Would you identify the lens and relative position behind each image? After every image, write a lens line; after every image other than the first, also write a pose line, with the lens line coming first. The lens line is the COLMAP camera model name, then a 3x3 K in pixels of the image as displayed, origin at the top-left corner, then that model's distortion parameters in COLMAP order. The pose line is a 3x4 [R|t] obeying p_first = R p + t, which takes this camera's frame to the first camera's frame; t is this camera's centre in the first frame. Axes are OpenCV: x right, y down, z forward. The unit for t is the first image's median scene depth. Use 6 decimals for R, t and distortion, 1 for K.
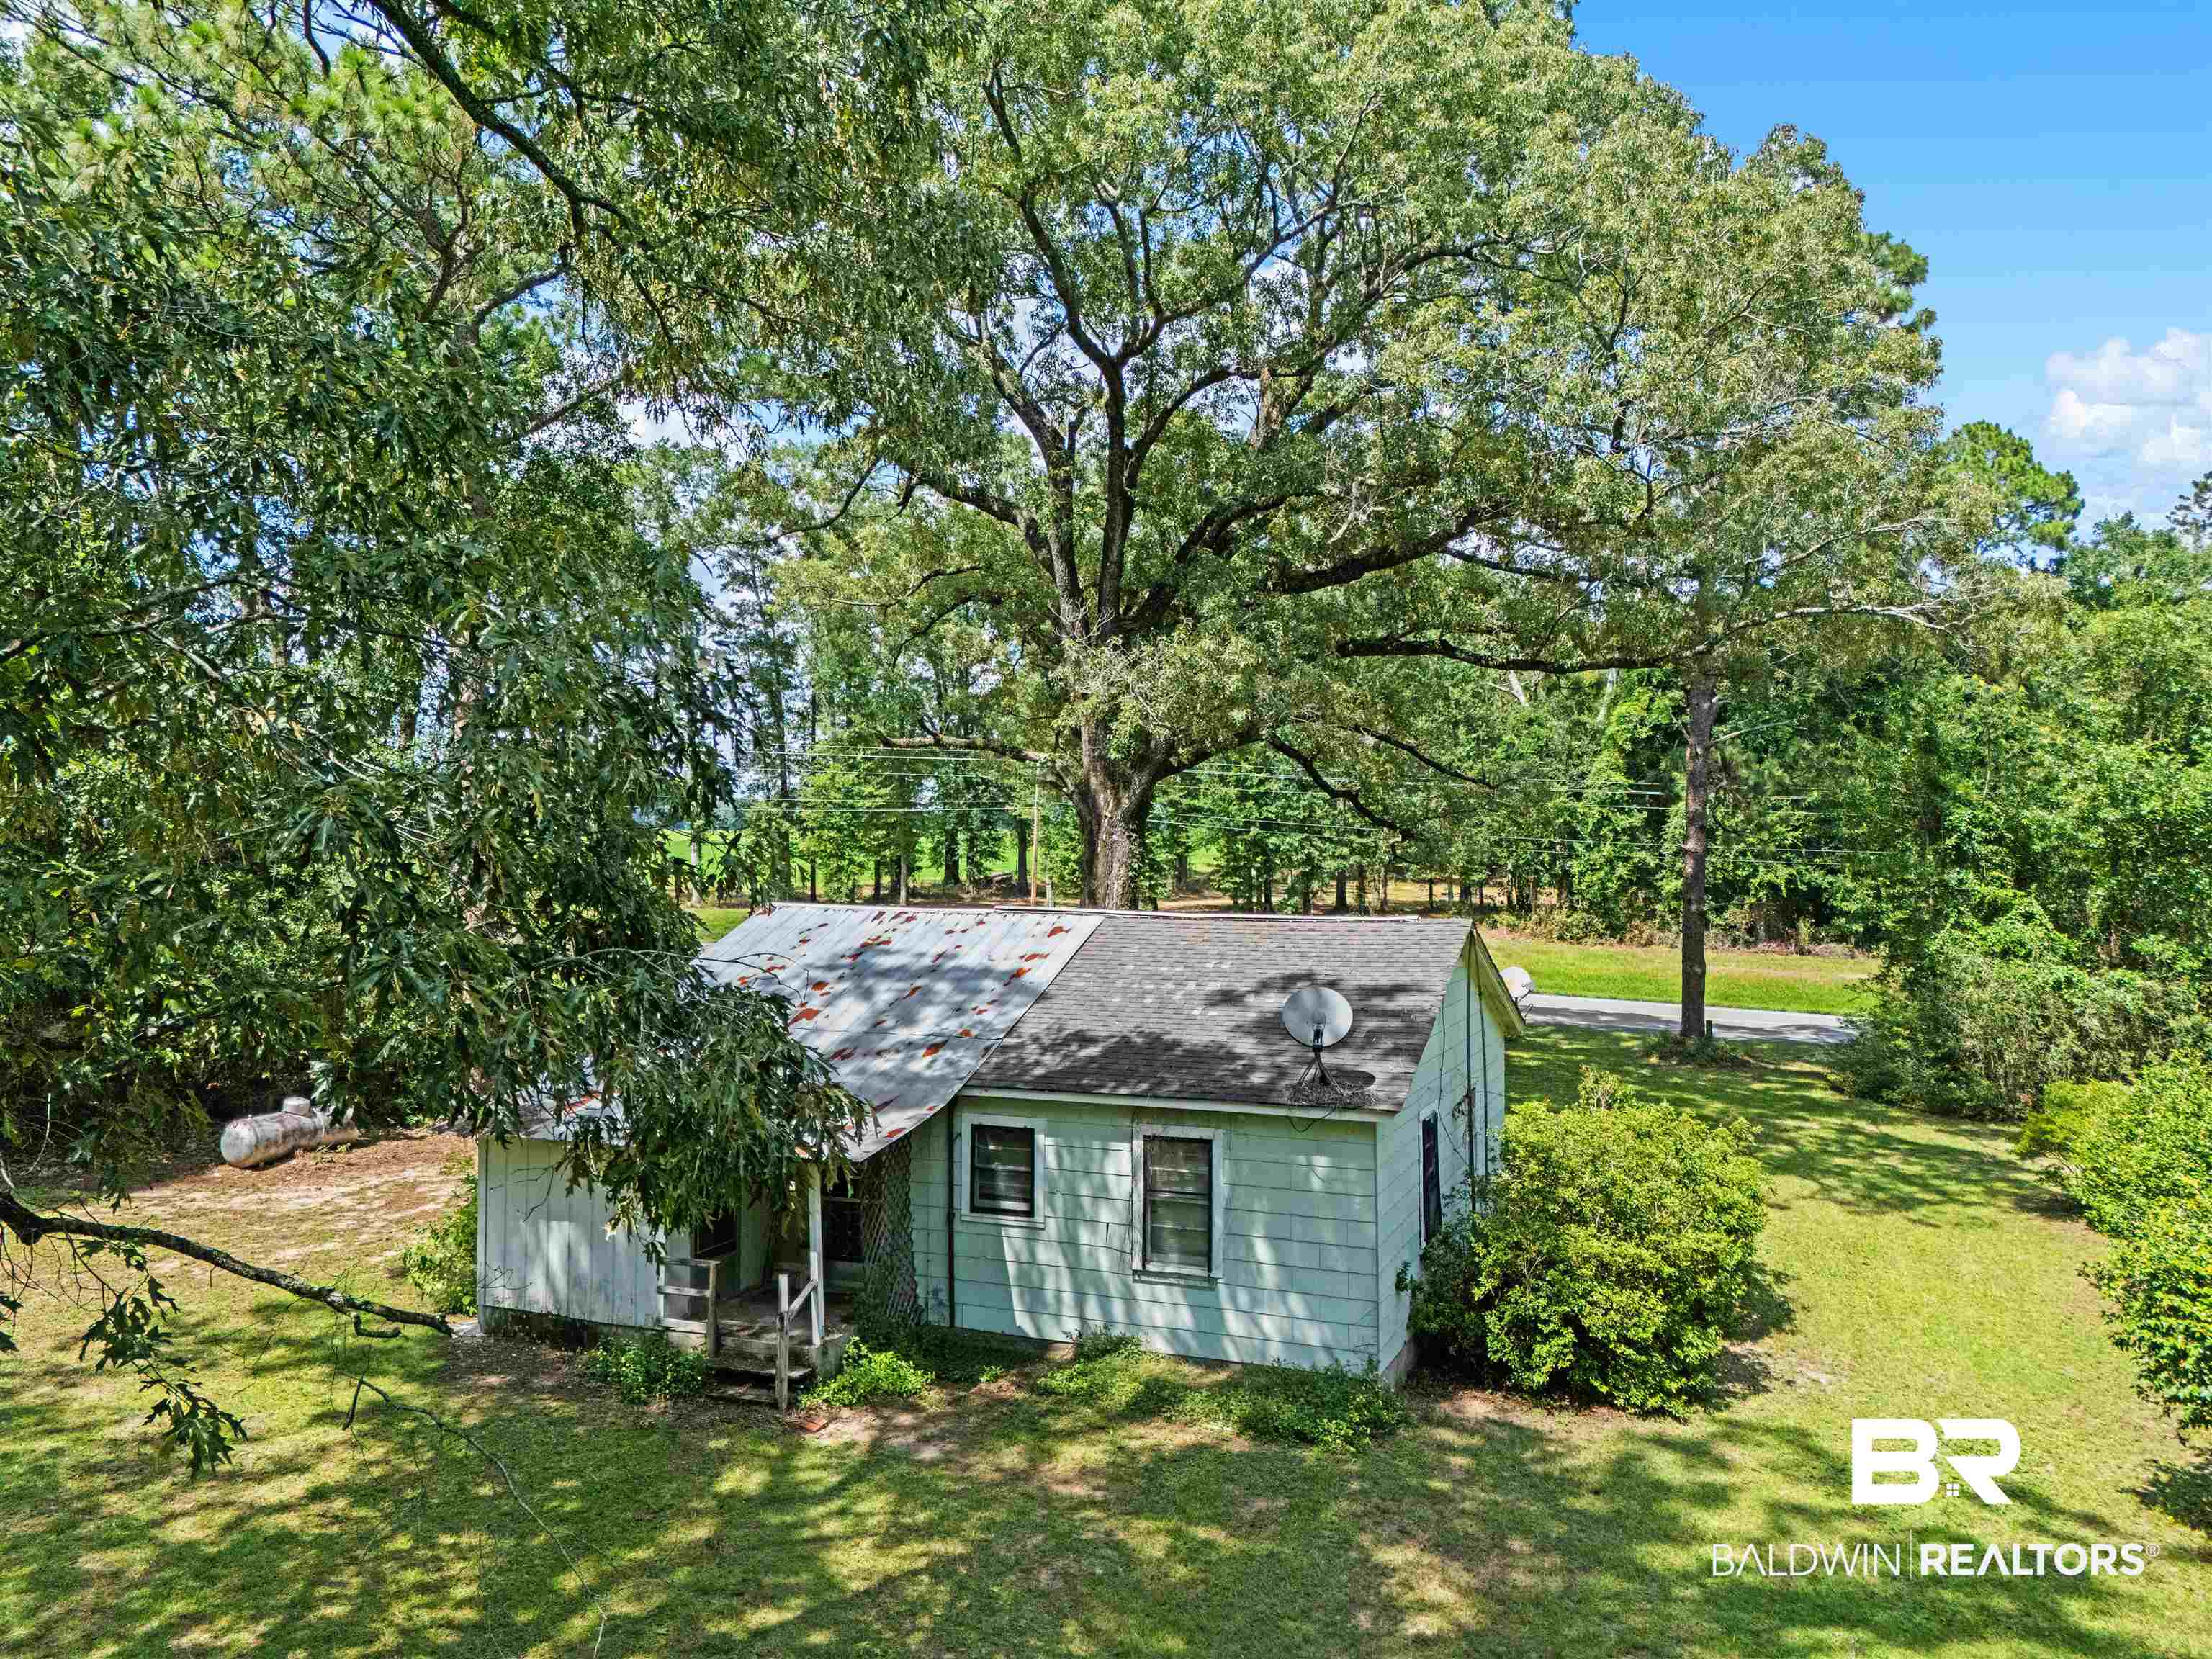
lens RADIAL K [[1600.7, 0, 1106.0], [0, 1600.7, 829.5], [0, 0, 1]] dist [0.073612, -0.070149]
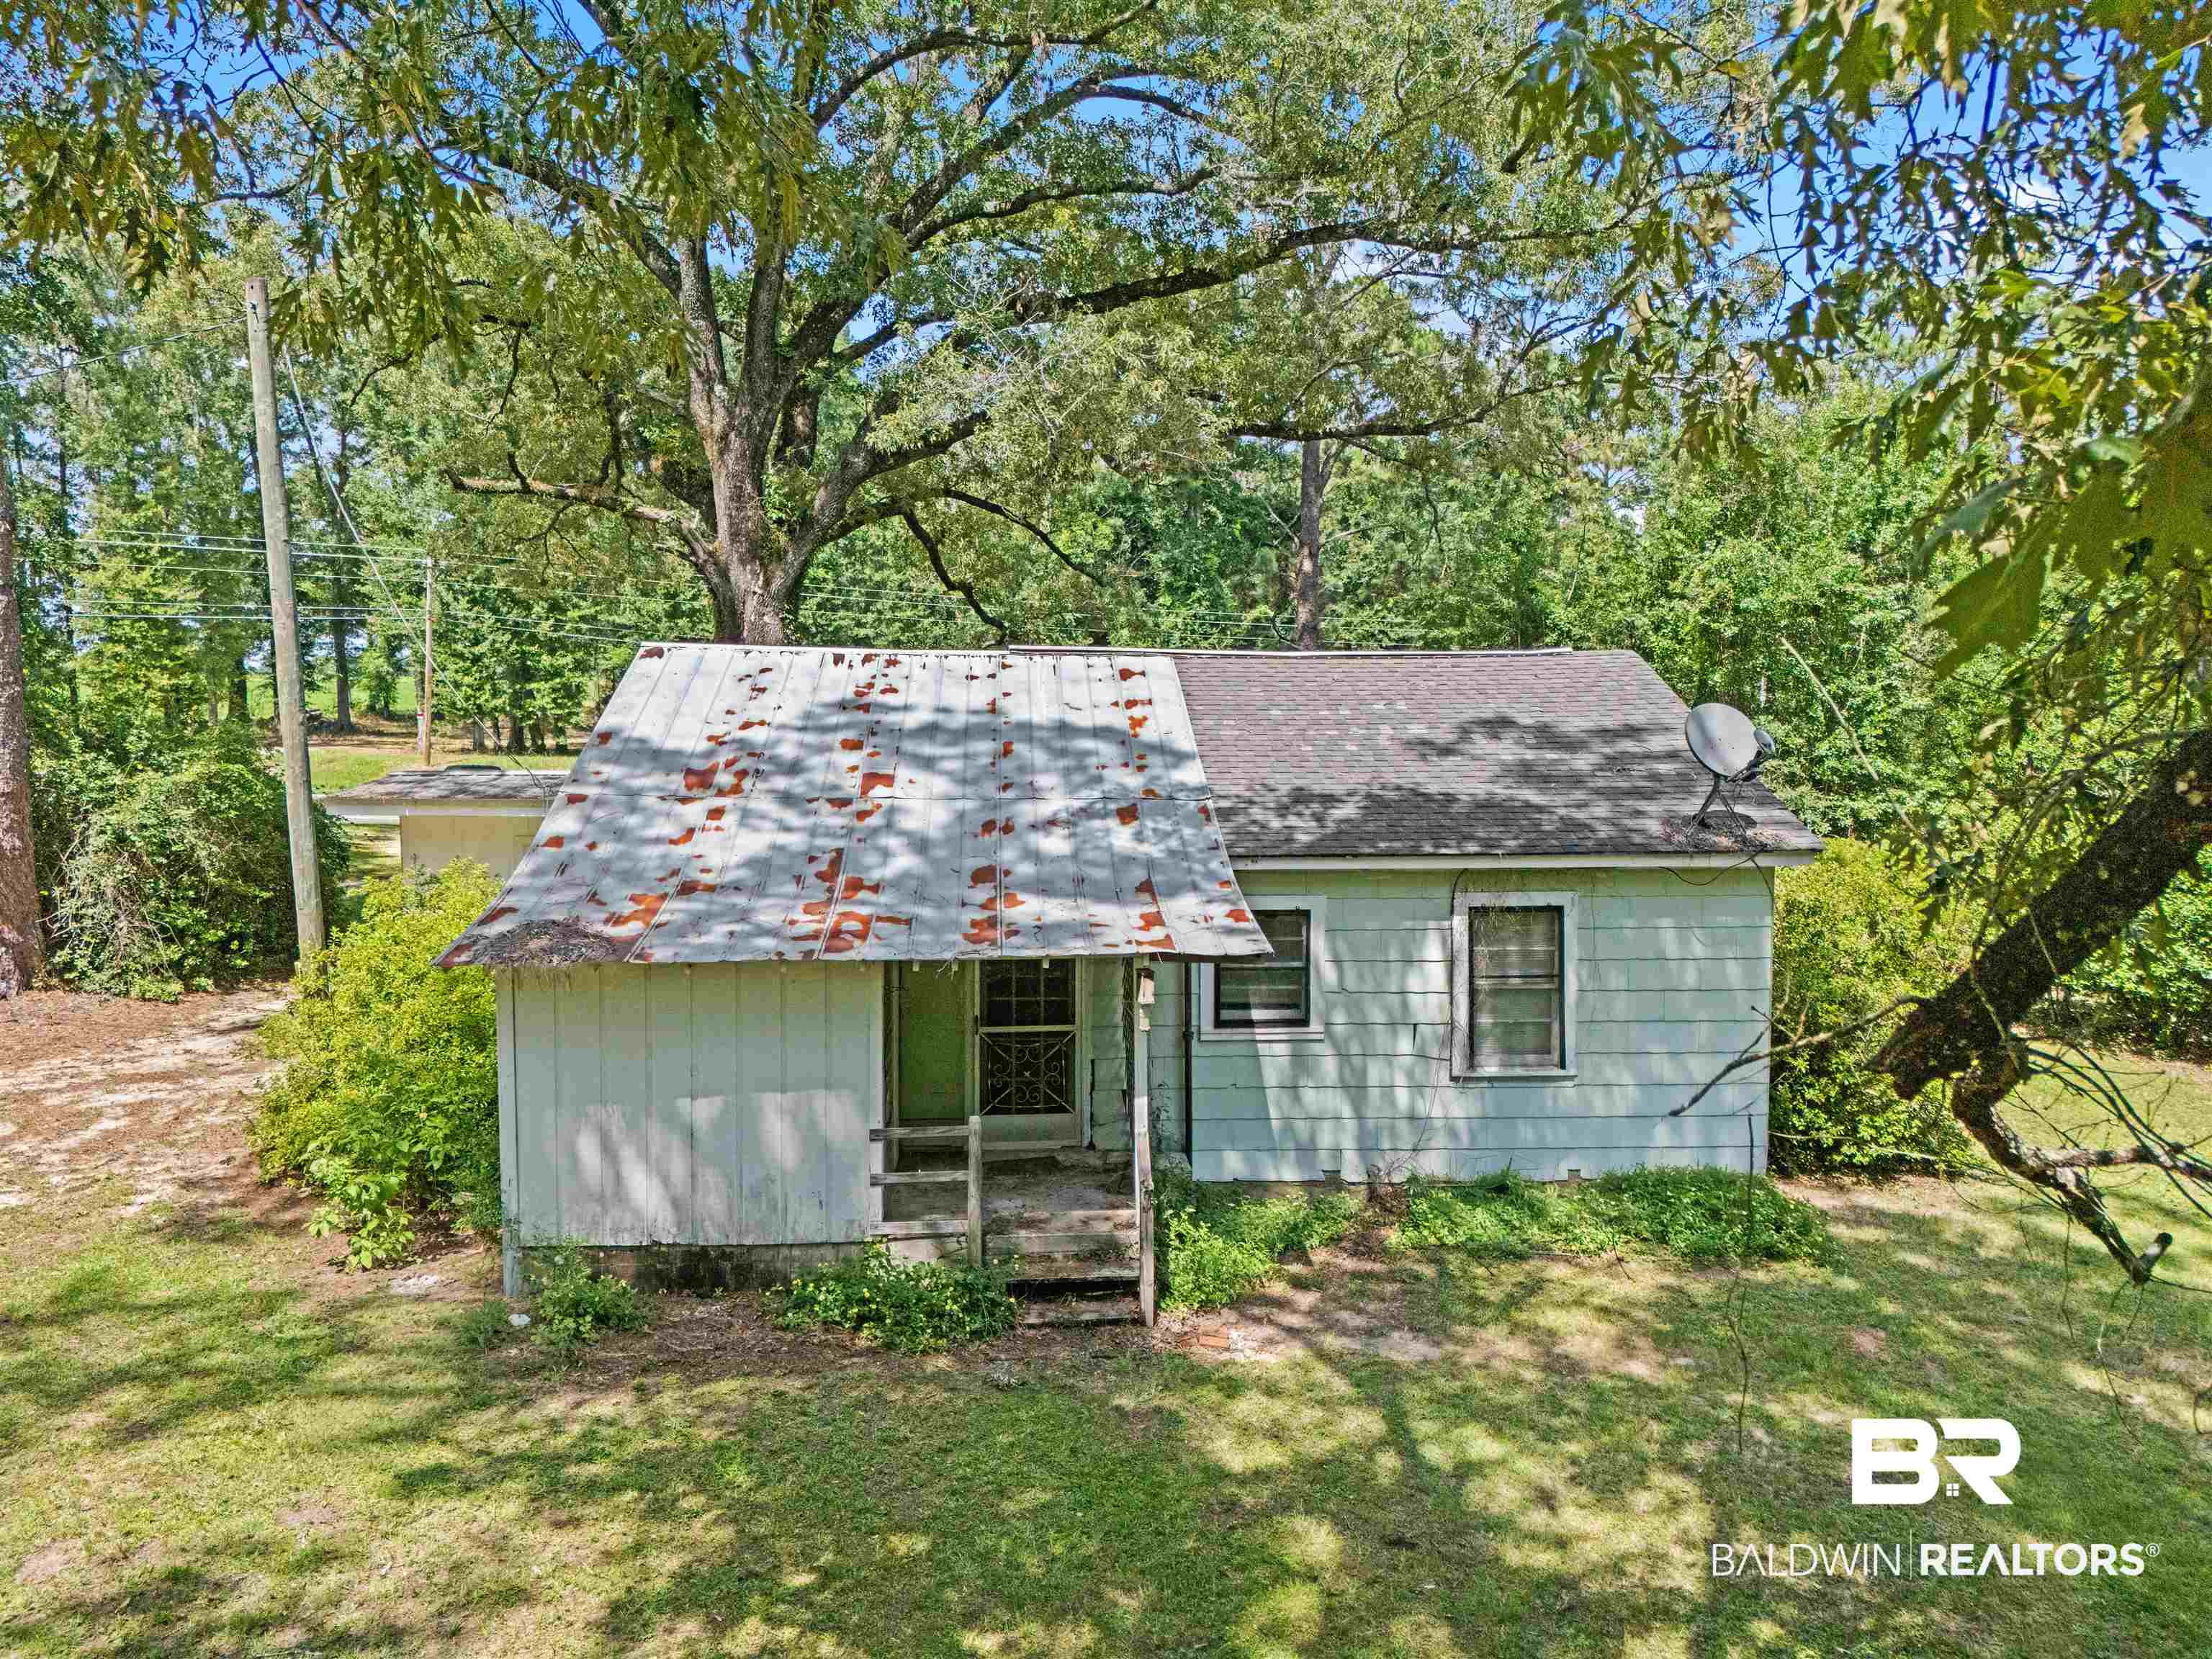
lens RADIAL K [[1600.7, 0, 1106.0], [0, 1600.7, 829.5], [0, 0, 1]] dist [0.073612, -0.070149]
pose [[0.901035, -0.033938, 0.432416, -0.458226], [-0.005738, 0.995914, 0.090119, 0.088125], [-0.433708, -0.083681, 0.897159, 0.404545]]
